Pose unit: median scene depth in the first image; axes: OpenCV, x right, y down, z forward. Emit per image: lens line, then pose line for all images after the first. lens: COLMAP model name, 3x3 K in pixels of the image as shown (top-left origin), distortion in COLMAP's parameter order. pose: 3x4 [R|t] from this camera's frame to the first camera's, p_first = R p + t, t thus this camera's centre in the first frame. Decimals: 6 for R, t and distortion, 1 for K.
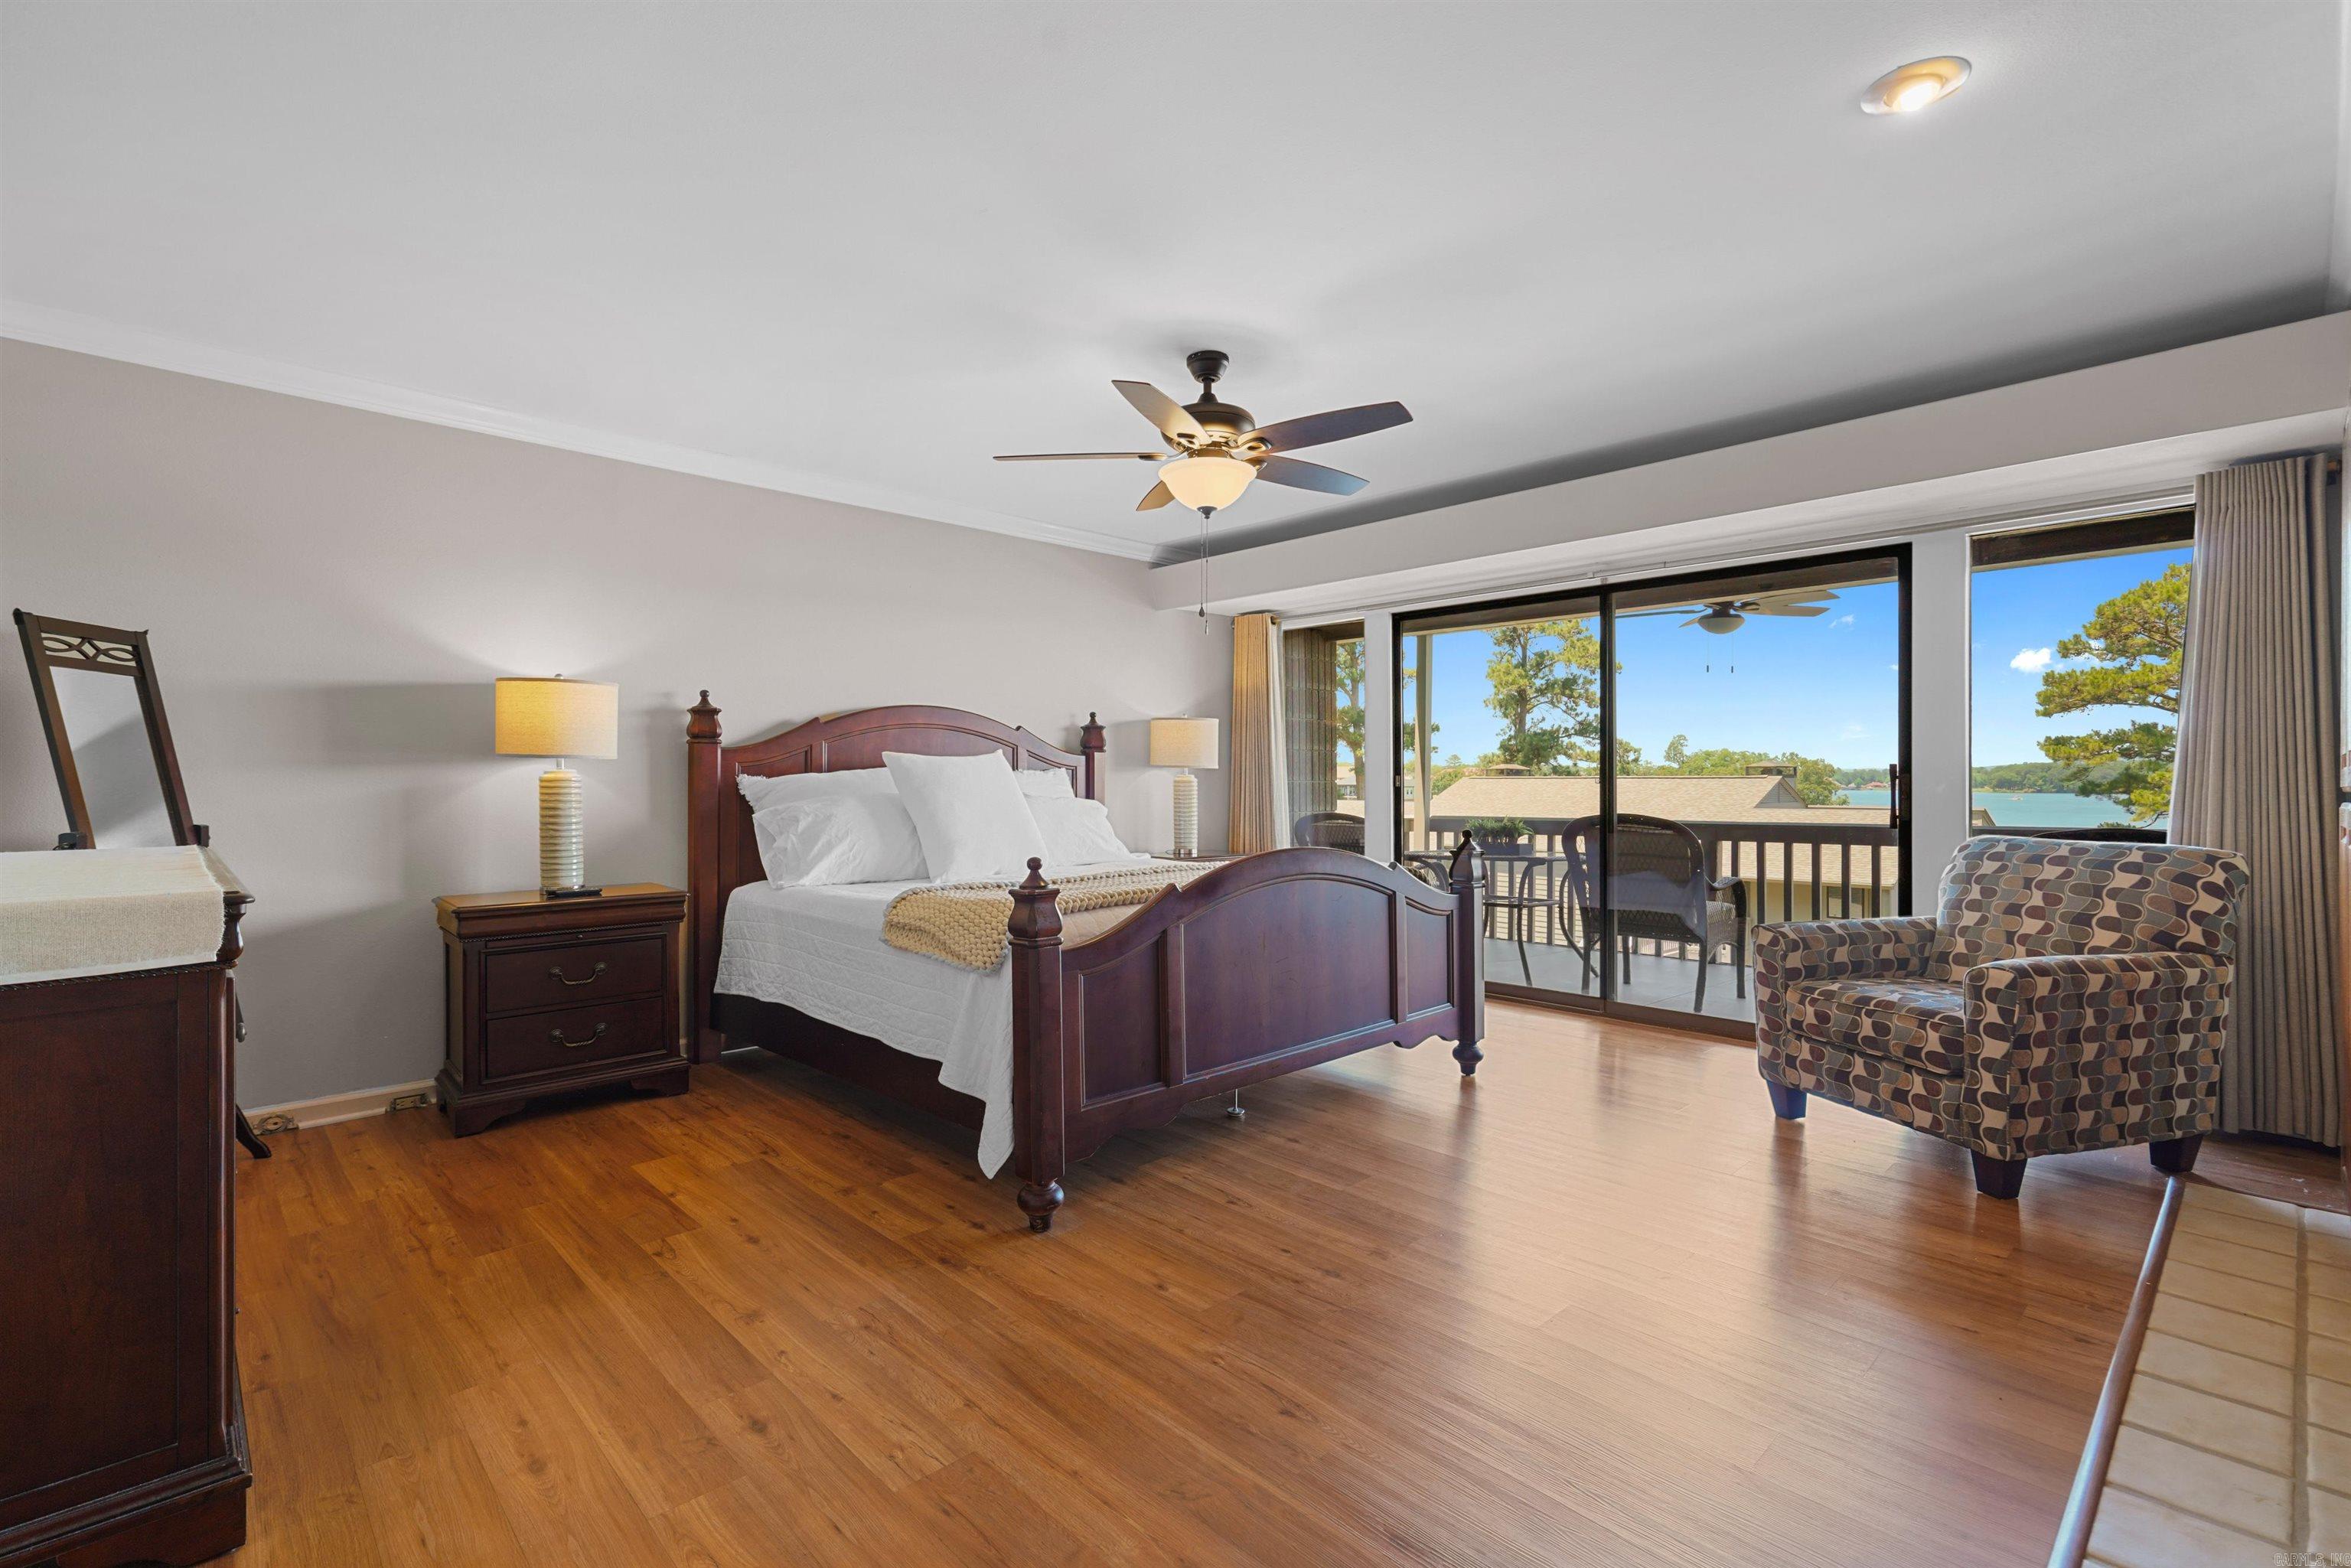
lens RADIAL K [[1081.5, 0, 1194.2], [0, 1081.5, 777.9], [0, 0, 1]] dist [-0.046614, 0.015430]
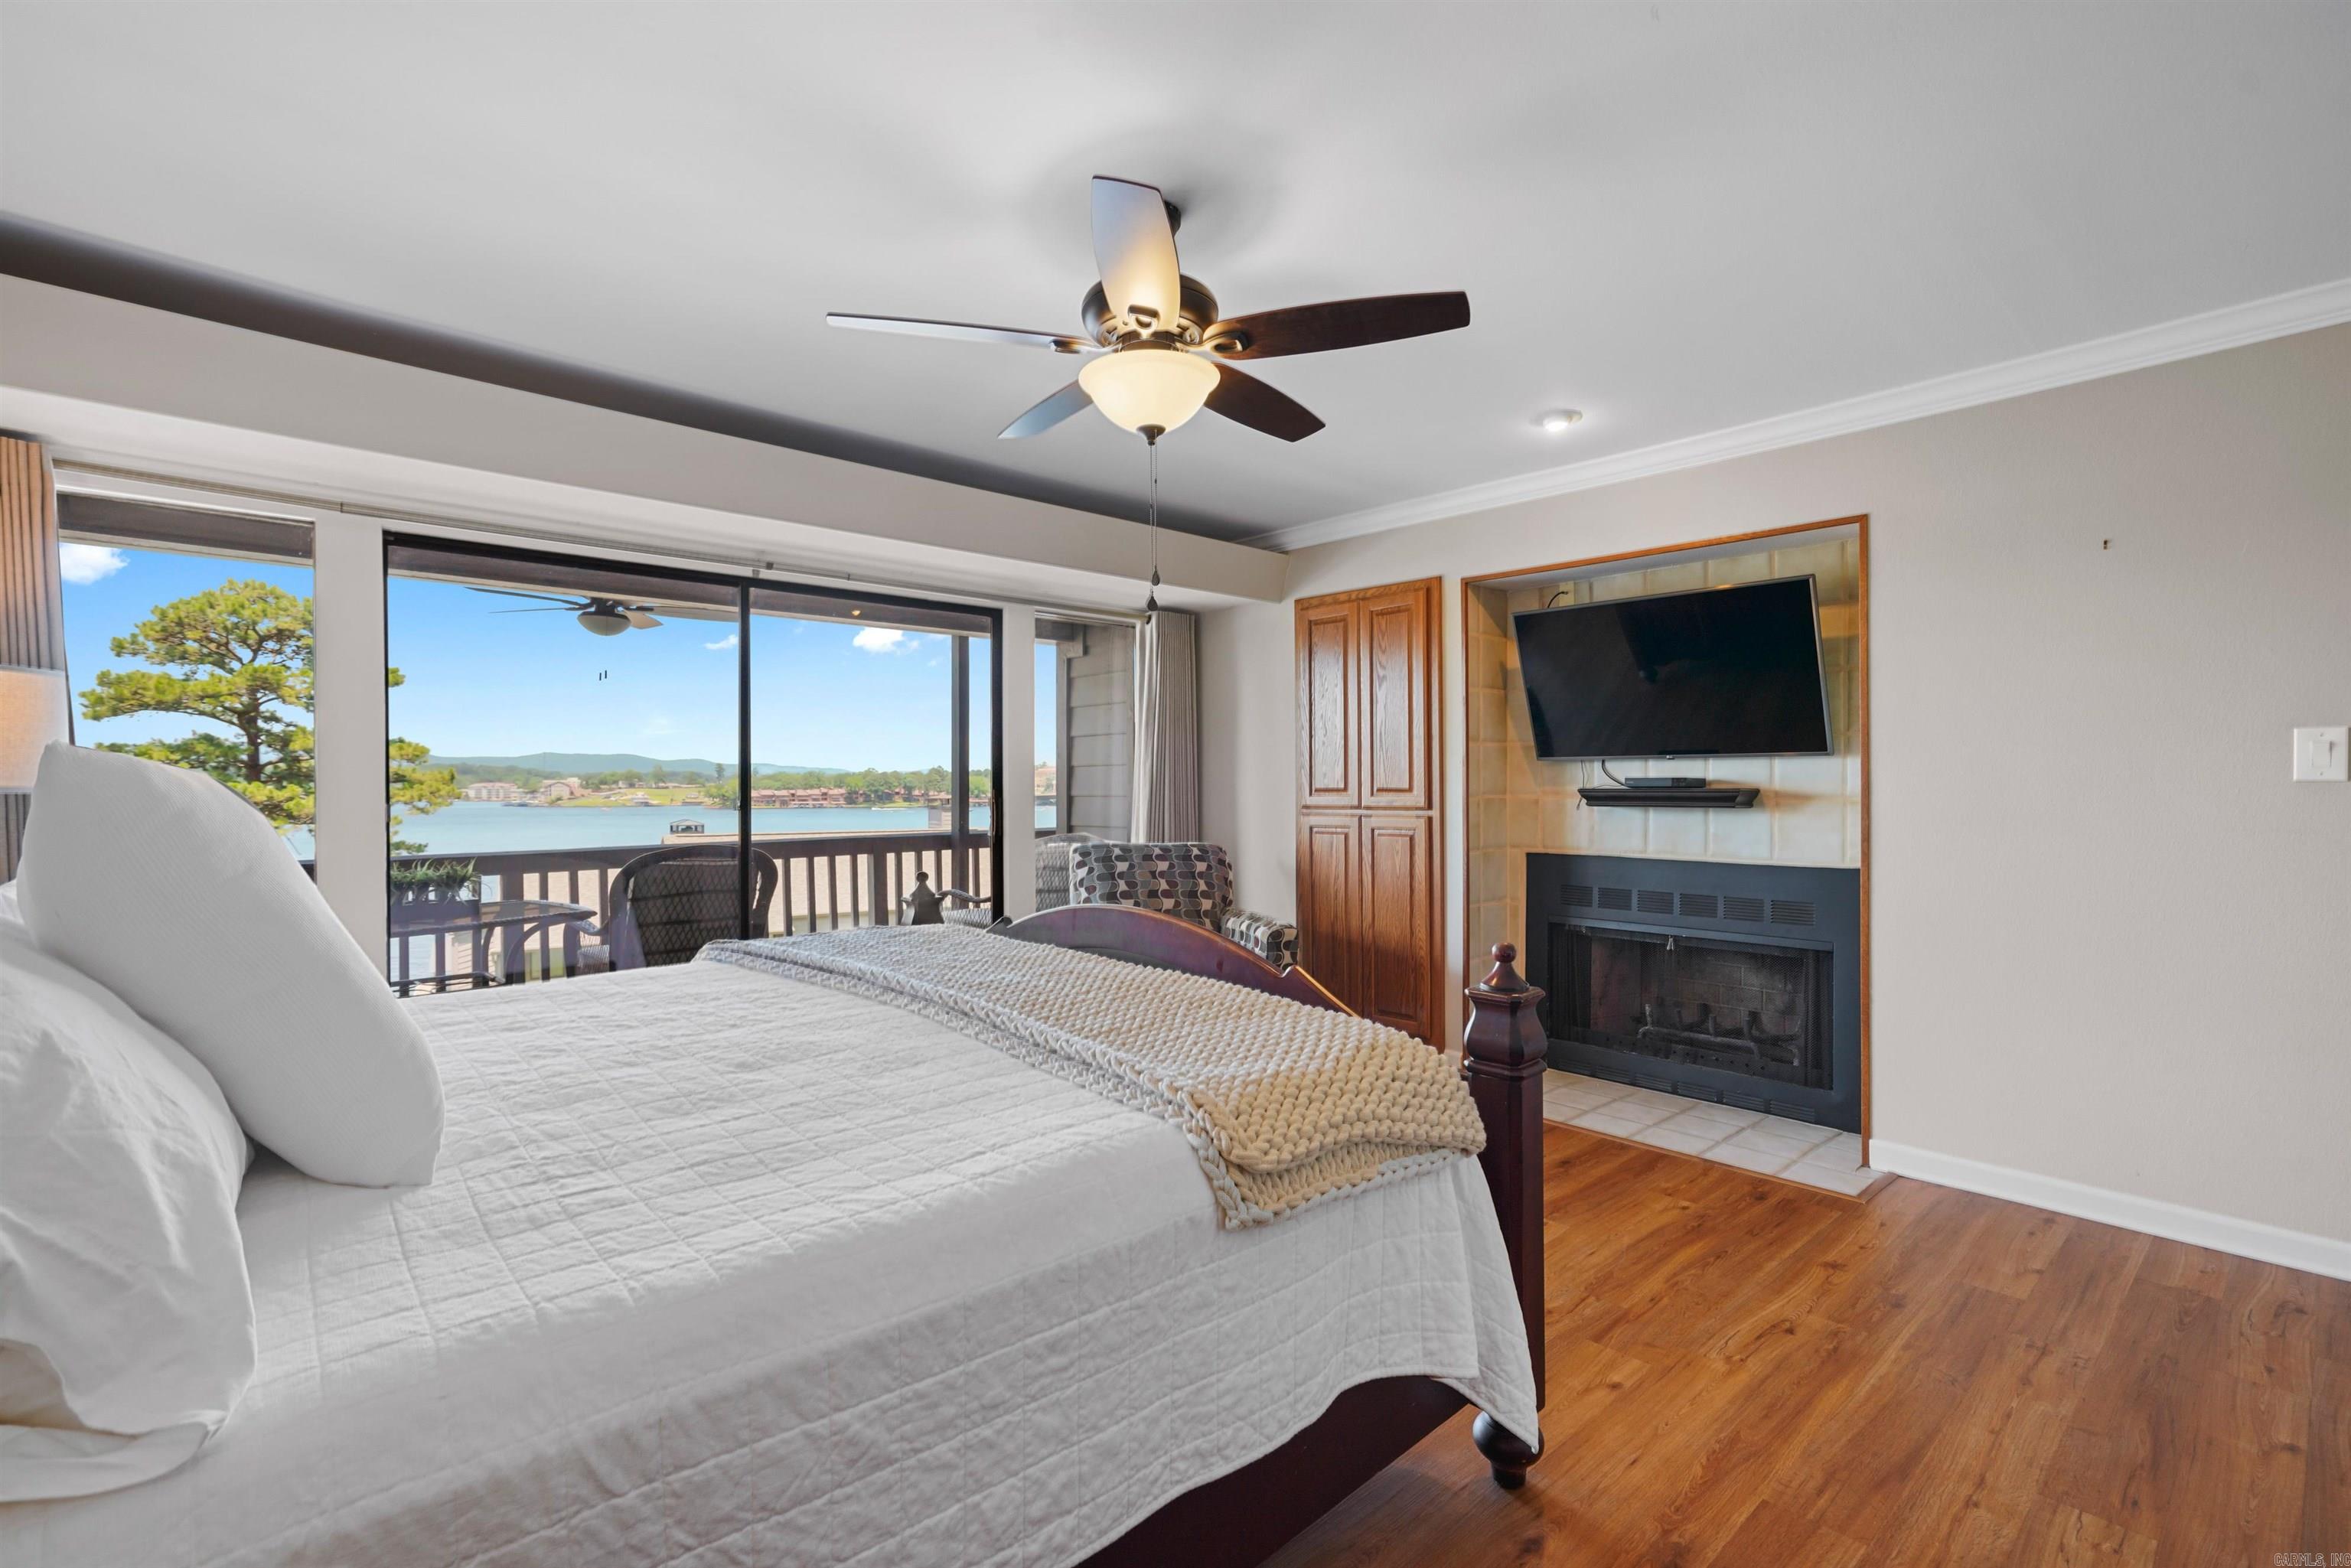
lens RADIAL K [[1081.5, 0, 1178.0], [0, 1081.5, 786.9], [0, 0, 1]] dist [-0.046614, 0.015430]
pose [[0.022183, 0.008155, 0.999721, -0.528503], [-0.006604, 0.999946, -0.008010, -0.012684], [-0.999732, -0.006425, 0.022235, 0.760997]]
